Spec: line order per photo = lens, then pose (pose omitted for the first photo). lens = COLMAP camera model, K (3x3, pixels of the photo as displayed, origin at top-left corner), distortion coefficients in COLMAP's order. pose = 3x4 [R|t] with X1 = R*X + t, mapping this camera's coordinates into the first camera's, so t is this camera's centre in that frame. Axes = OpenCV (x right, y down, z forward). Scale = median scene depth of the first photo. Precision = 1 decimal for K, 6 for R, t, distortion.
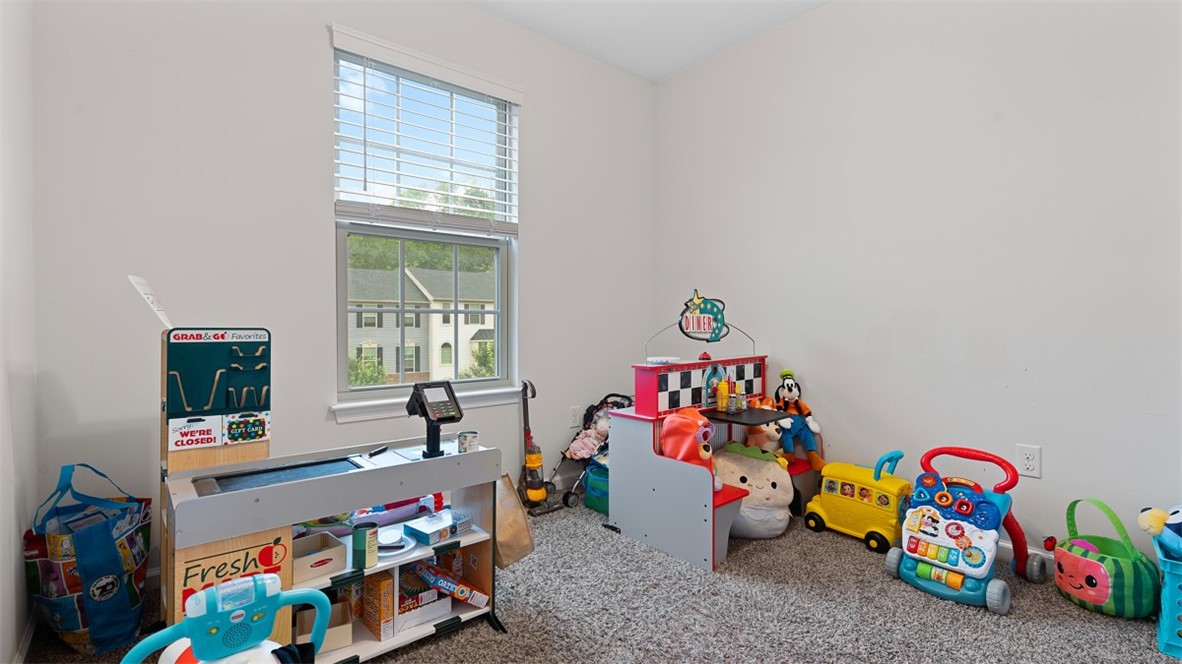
lens RADIAL K [[535.0, 0, 587.3], [0, 535.0, 325.1], [0, 0, 1]] dist [-0.010928, 0.005585]
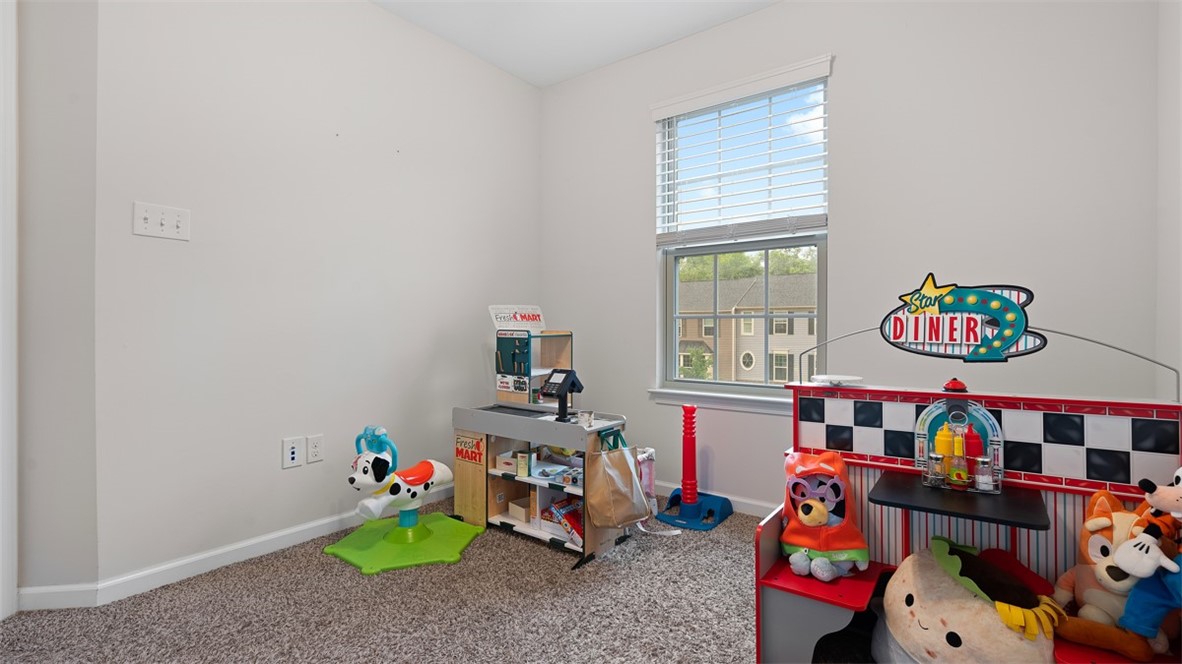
lens RADIAL K [[535.0, 0, 587.1], [0, 535.0, 326.6], [0, 0, 1]] dist [-0.010928, 0.005585]
pose [[0.210964, 0.000732, -0.977494, 0.725163], [-0.003709, 0.999993, -0.000052, -0.004552], [0.977487, 0.003637, 0.210965, 0.497956]]
